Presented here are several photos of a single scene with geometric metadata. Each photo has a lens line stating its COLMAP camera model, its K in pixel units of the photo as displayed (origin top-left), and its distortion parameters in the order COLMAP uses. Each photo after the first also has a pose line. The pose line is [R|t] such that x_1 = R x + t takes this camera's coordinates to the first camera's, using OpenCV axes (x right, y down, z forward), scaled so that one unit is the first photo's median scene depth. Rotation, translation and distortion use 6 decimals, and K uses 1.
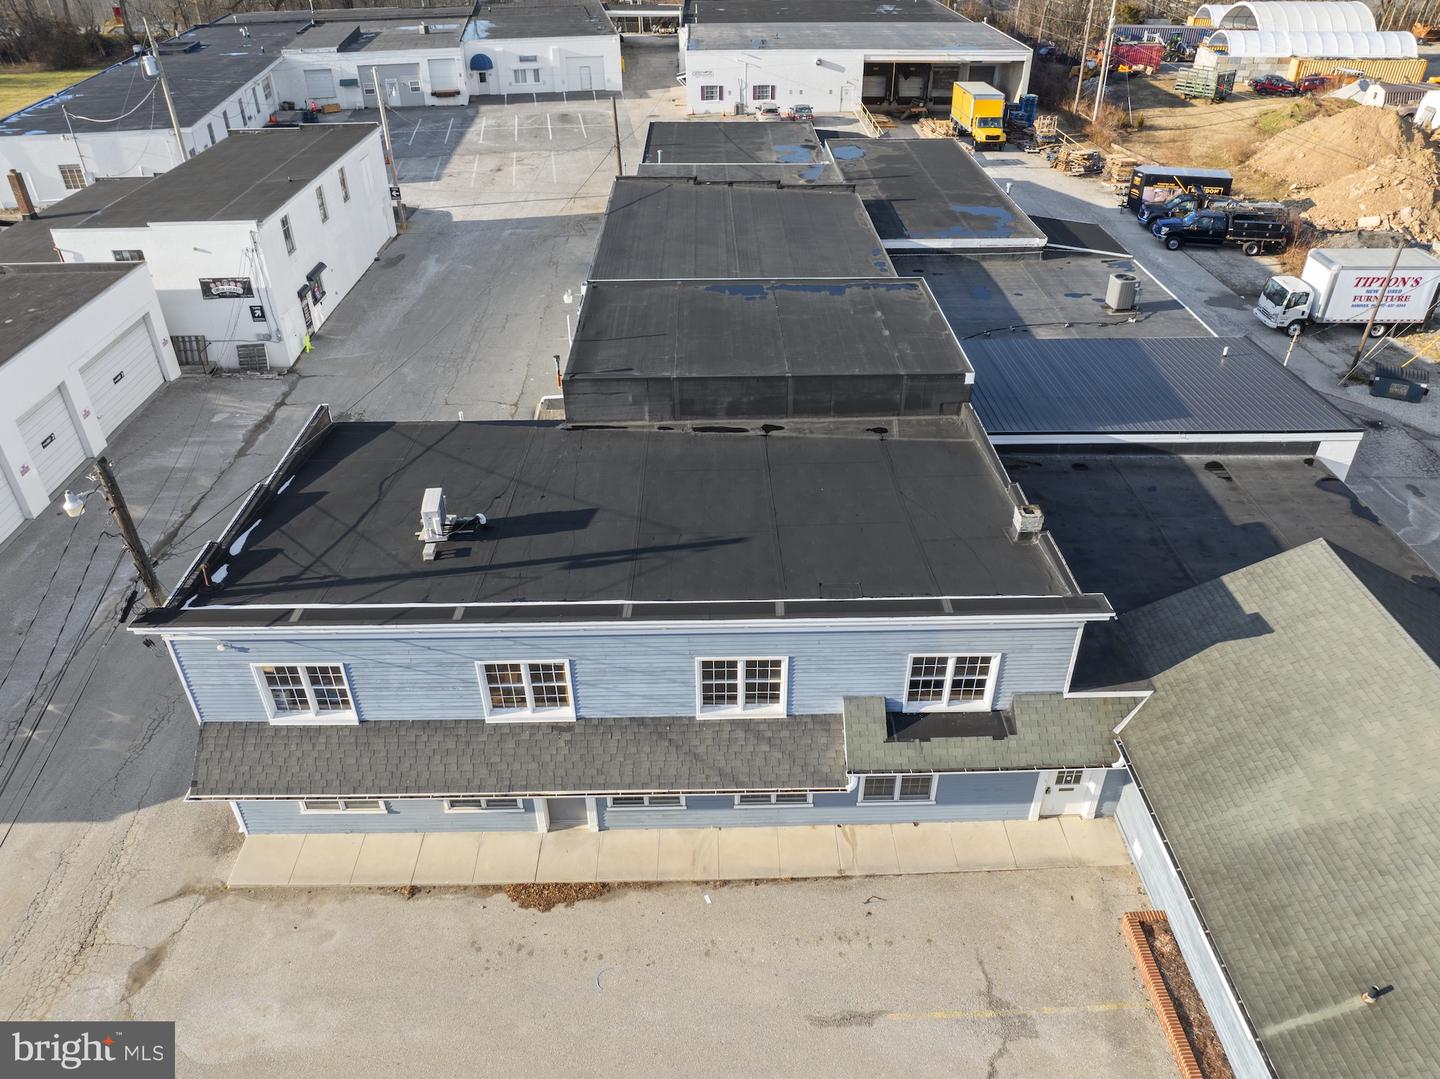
lens RADIAL K [[1003.0, 0, 746.7], [0, 1003.0, 537.7], [0, 0, 1]] dist [-0.029669, -0.005412]
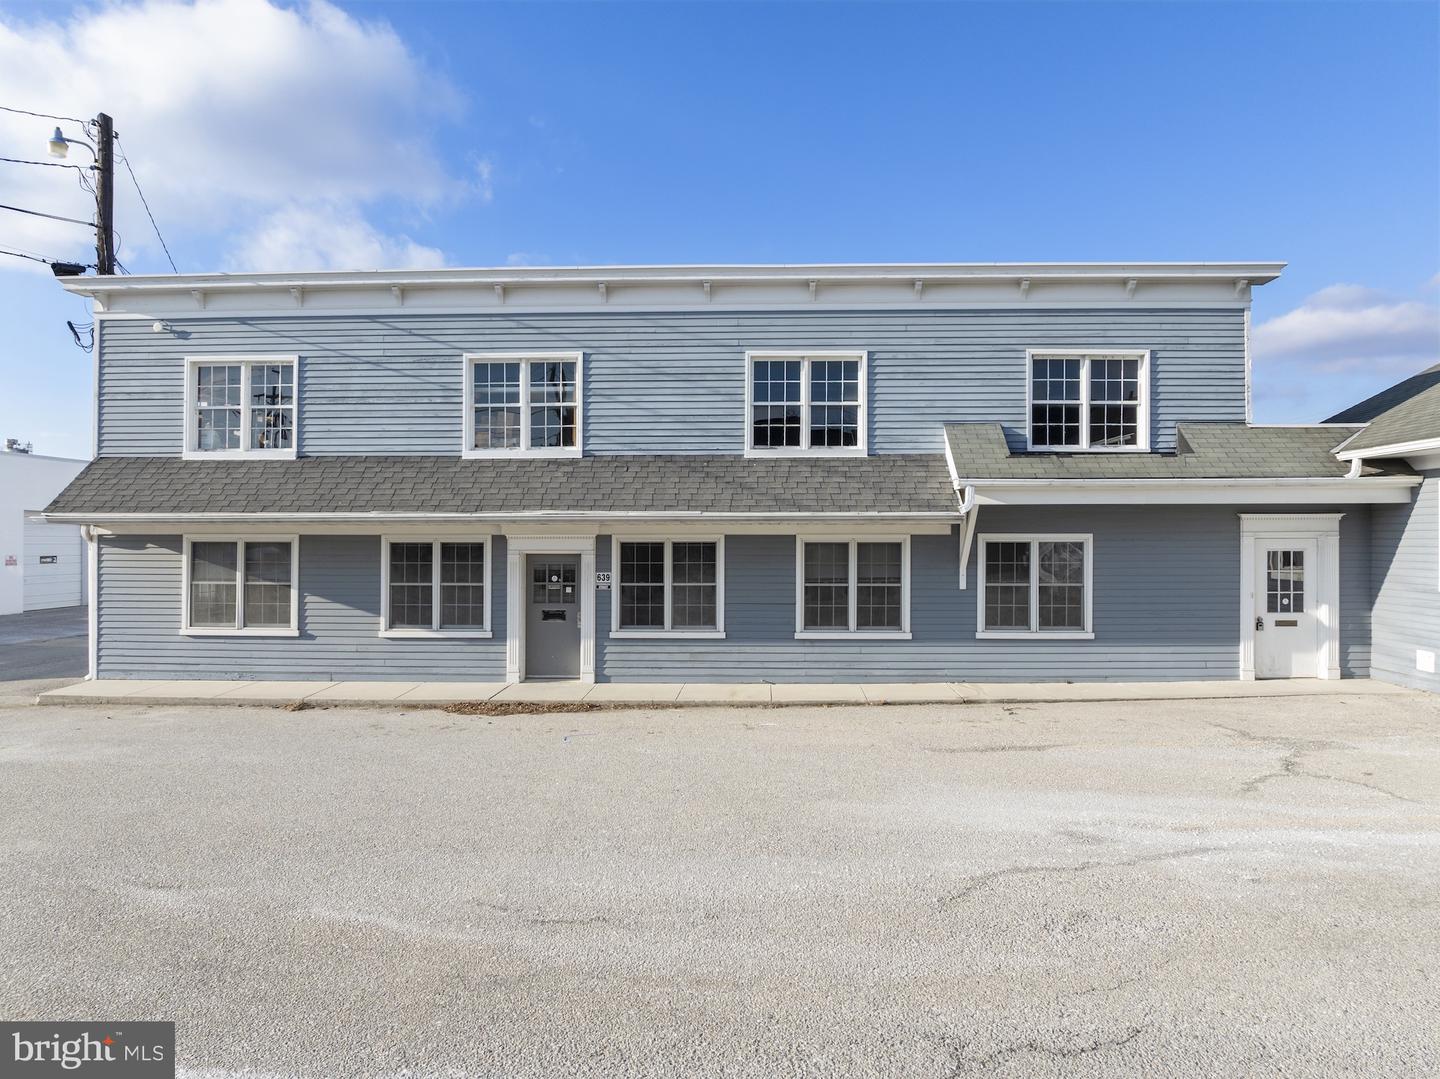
lens RADIAL K [[1003.0, 0, 755.7], [0, 1003.0, 614.5], [0, 0, 1]] dist [-0.029669, -0.005412]
pose [[0.998366, -0.003545, -0.057026, -0.000444], [-0.028600, 0.833033, -0.552484, 0.675607], [0.049463, 0.553212, 0.831571, 0.448478]]
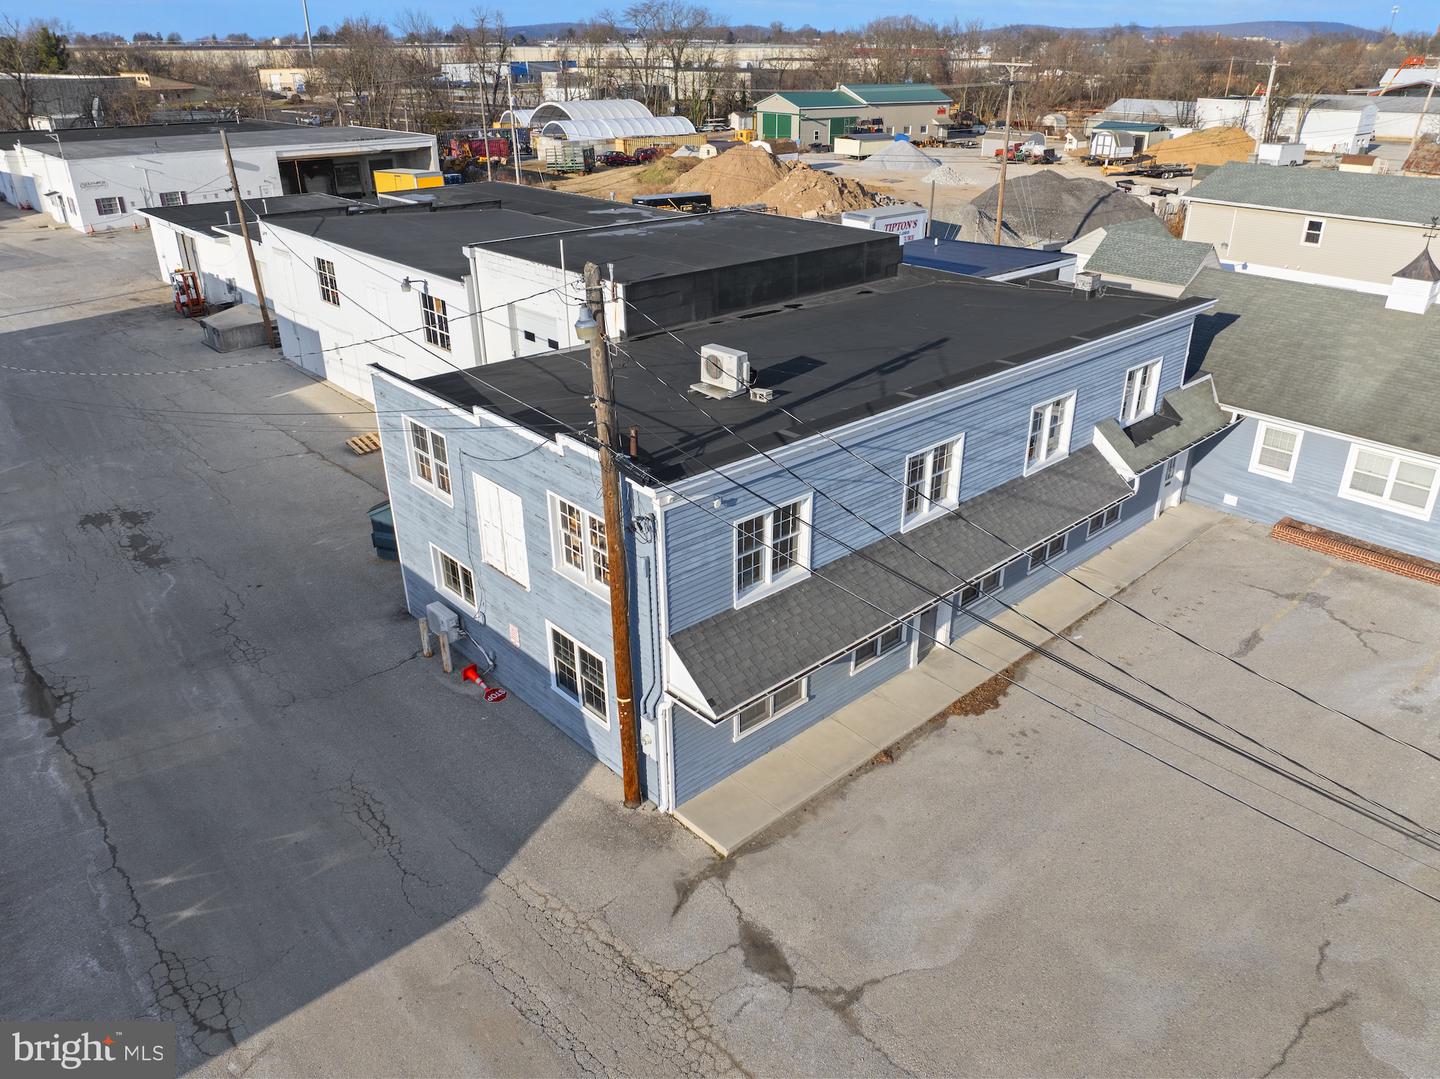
lens RADIAL K [[1003.0, 0, 748.1], [0, 1003.0, 524.9], [0, 0, 1]] dist [-0.029669, -0.005412]
pose [[0.747347, -0.282300, 0.601481, -0.923567], [0.367120, 0.929965, -0.019680, 0.139967], [-0.553800, 0.235524, 0.798645, 0.315846]]
